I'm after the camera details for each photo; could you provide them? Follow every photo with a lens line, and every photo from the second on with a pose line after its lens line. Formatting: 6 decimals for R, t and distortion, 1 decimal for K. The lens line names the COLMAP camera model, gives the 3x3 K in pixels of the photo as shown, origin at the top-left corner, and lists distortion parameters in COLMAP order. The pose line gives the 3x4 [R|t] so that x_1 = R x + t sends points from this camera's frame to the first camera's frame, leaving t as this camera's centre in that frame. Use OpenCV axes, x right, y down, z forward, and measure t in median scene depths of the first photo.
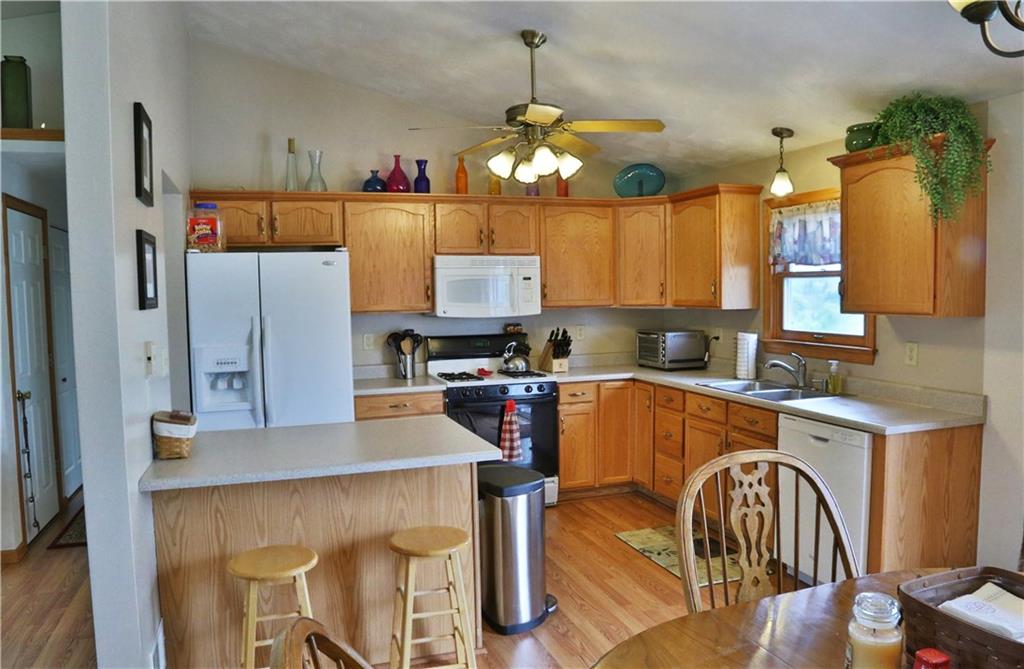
lens RADIAL K [[749.0, 0, 513.1], [0, 749.0, 335.7], [0, 0, 1]] dist [-0.097129, 0.026062]
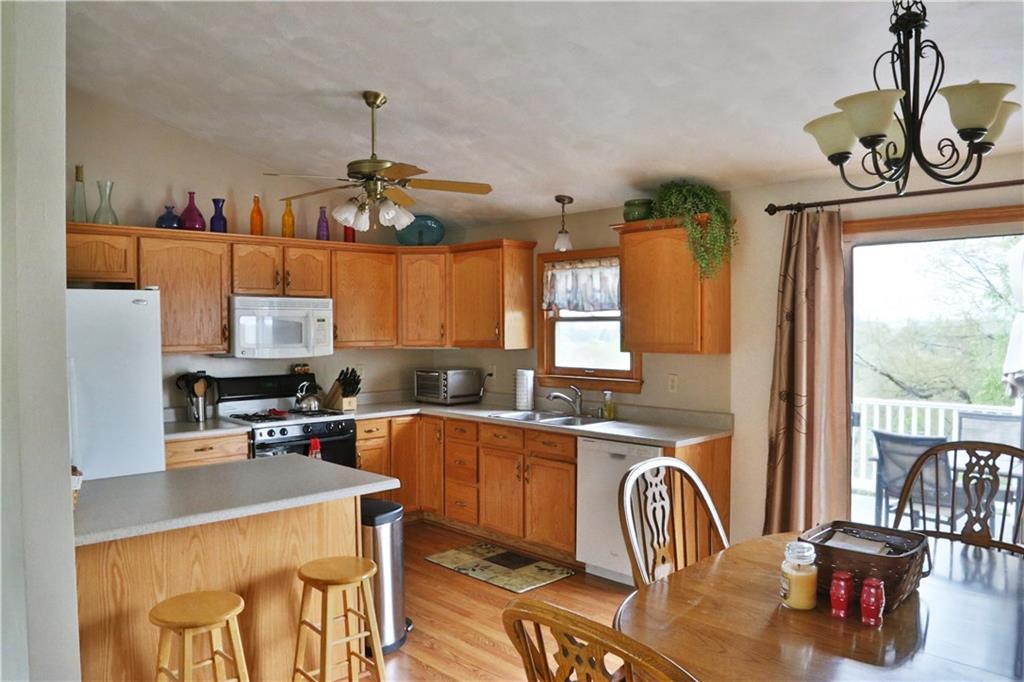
lens RADIAL K [[741.7, 0, 513.6], [0, 741.7, 341.4], [0, 0, 1]] dist [-0.111137, 0.047933]
pose [[0.908244, 0.001133, 0.418439, -0.201113], [0.017801, 0.998986, -0.041344, -0.000431], [-0.418061, 0.044999, 0.907304, -0.034985]]
